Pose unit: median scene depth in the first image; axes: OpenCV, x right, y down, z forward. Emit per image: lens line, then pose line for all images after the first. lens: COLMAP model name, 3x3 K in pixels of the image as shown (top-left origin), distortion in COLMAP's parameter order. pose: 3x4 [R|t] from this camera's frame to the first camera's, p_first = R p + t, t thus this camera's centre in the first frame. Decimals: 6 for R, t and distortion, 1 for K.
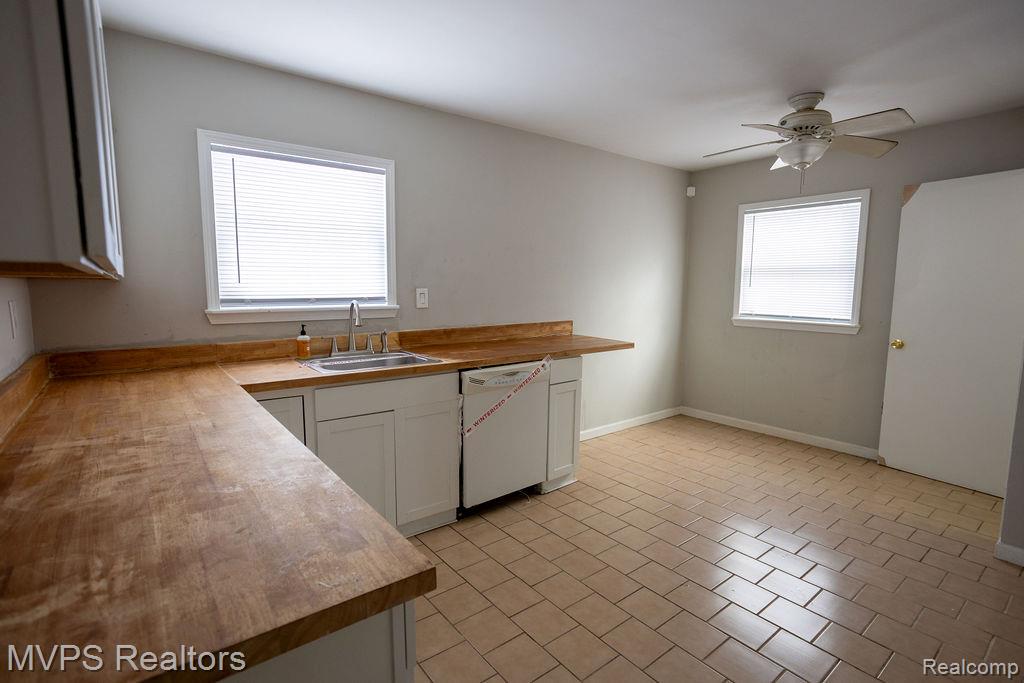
lens RADIAL K [[502.1, 0, 512.0], [0, 502.1, 341.5], [0, 0, 1]] dist [-0.018447, 0.001156]
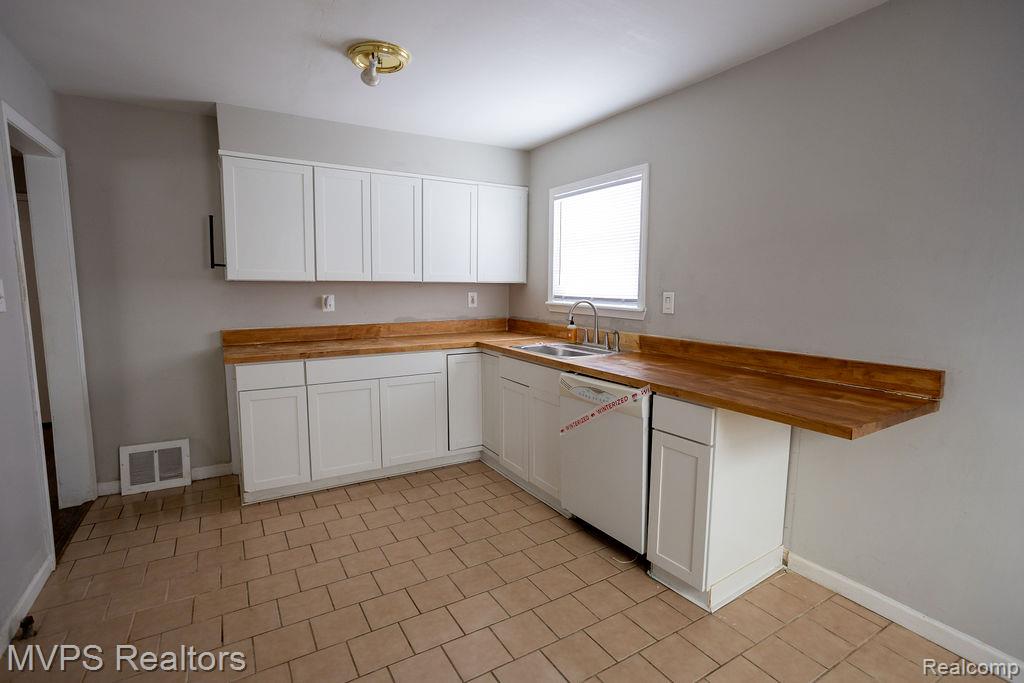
lens RADIAL K [[502.1, 0, 512.0], [0, 502.1, 341.5], [0, 0, 1]] dist [-0.018447, 0.001156]
pose [[-0.123558, 0.110017, -0.986220, 0.673658], [-0.123784, 0.984364, 0.125318, -0.085105], [0.984587, 0.137562, -0.108008, 0.733302]]
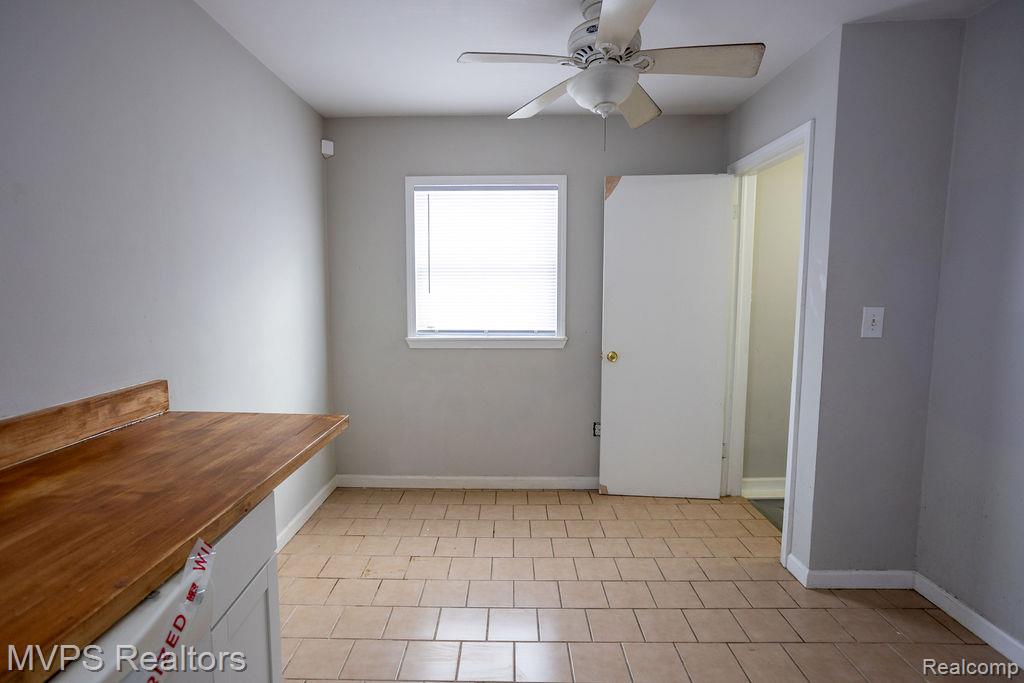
lens RADIAL K [[502.1, 0, 512.0], [0, 502.1, 341.5], [0, 0, 1]] dist [-0.018447, 0.001156]
pose [[0.622451, -0.086321, 0.777884, -0.023221], [0.094546, 0.994914, 0.034750, -0.067065], [-0.776927, 0.051916, 0.627447, 0.565174]]
